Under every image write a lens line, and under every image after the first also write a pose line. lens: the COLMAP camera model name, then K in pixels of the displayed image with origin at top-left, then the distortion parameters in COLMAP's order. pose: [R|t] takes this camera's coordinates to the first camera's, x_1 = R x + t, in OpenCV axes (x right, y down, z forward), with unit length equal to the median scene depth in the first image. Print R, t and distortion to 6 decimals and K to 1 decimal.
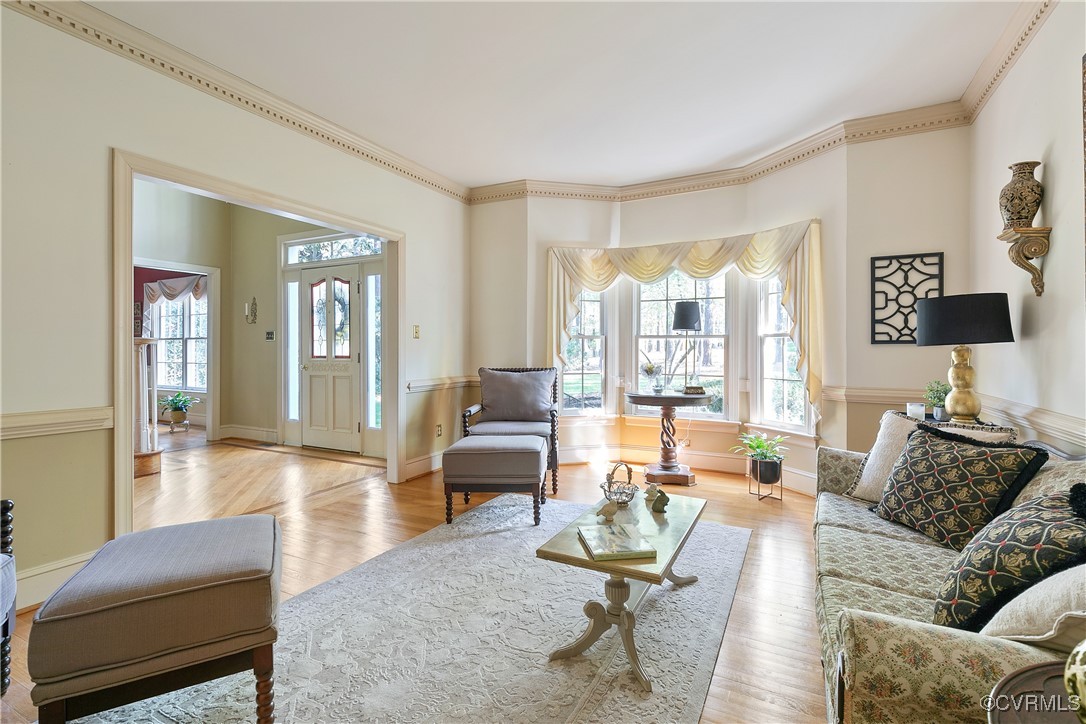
lens RADIAL K [[493.1, 0, 557.8], [0, 493.1, 350.0], [0, 0, 1]] dist [0.011053, -0.001390]
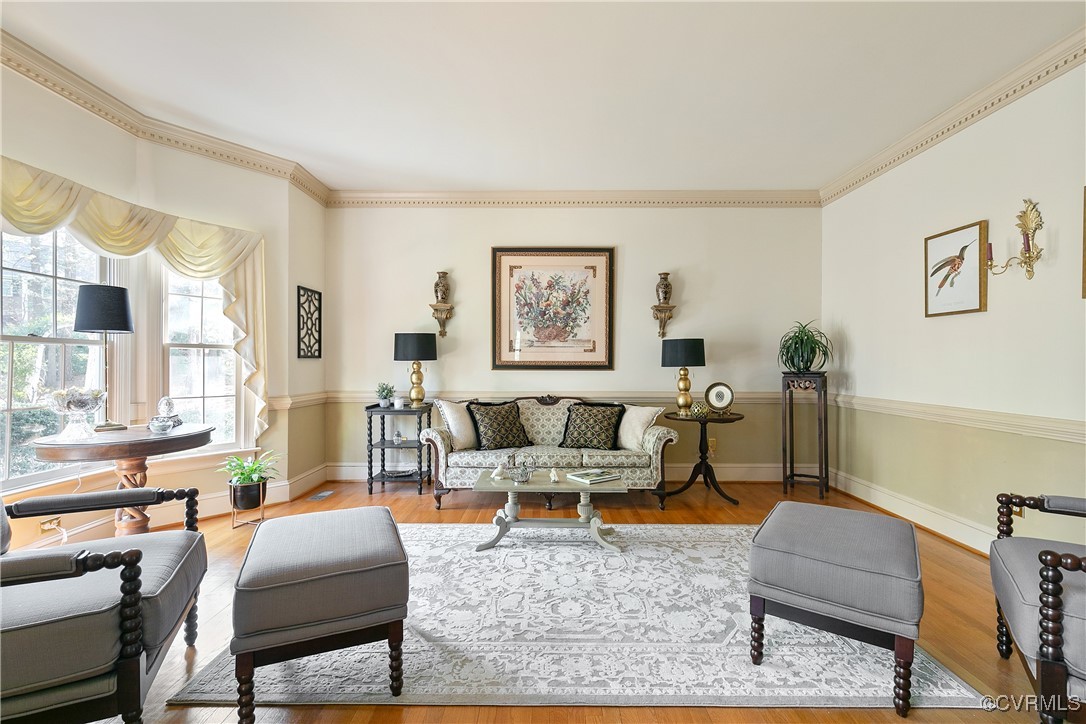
lens RADIAL K [[493.1, 0, 544.5], [0, 493.1, 364.2], [0, 0, 1]] dist [0.011053, -0.001390]
pose [[-0.448059, -0.008583, 0.893963, -0.674971], [-0.003578, 0.999963, 0.007807, -0.009211], [-0.893997, 0.000299, -0.448073, 0.972181]]
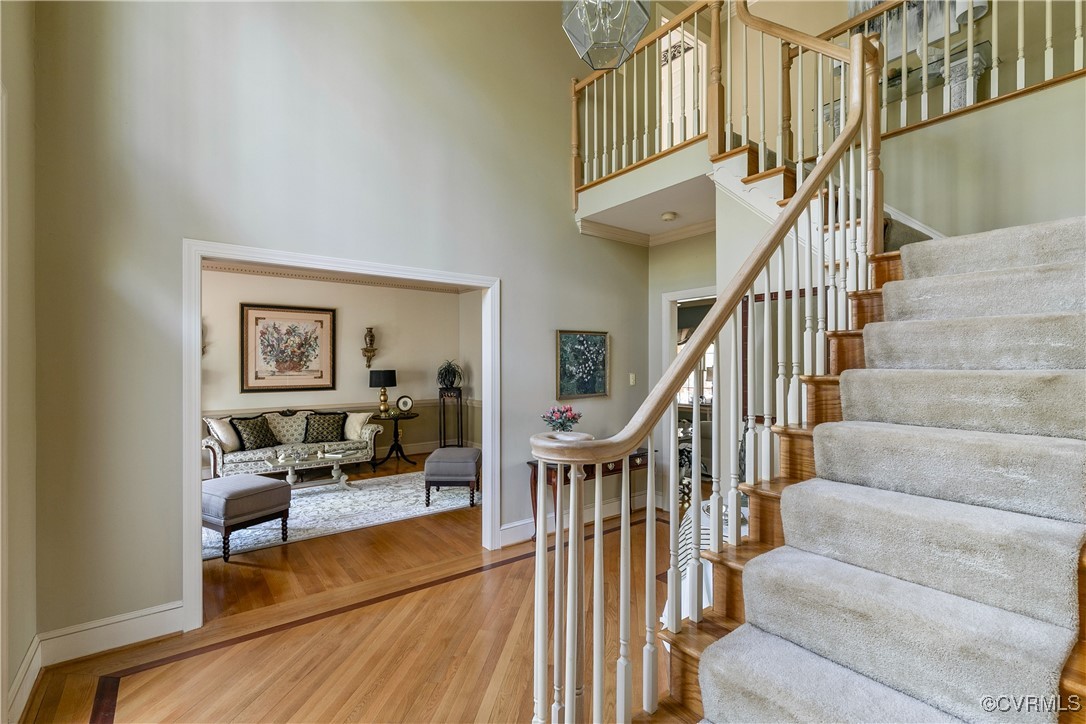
lens RADIAL K [[493.1, 0, 544.0], [0, 493.1, 364.4], [0, 0, 1]] dist [0.011053, -0.001390]
pose [[-0.896564, 0.000027, 0.442914, -1.213592], [0.001481, 0.999995, 0.002937, -0.091933], [-0.442912, 0.003289, -0.896559, 1.630190]]
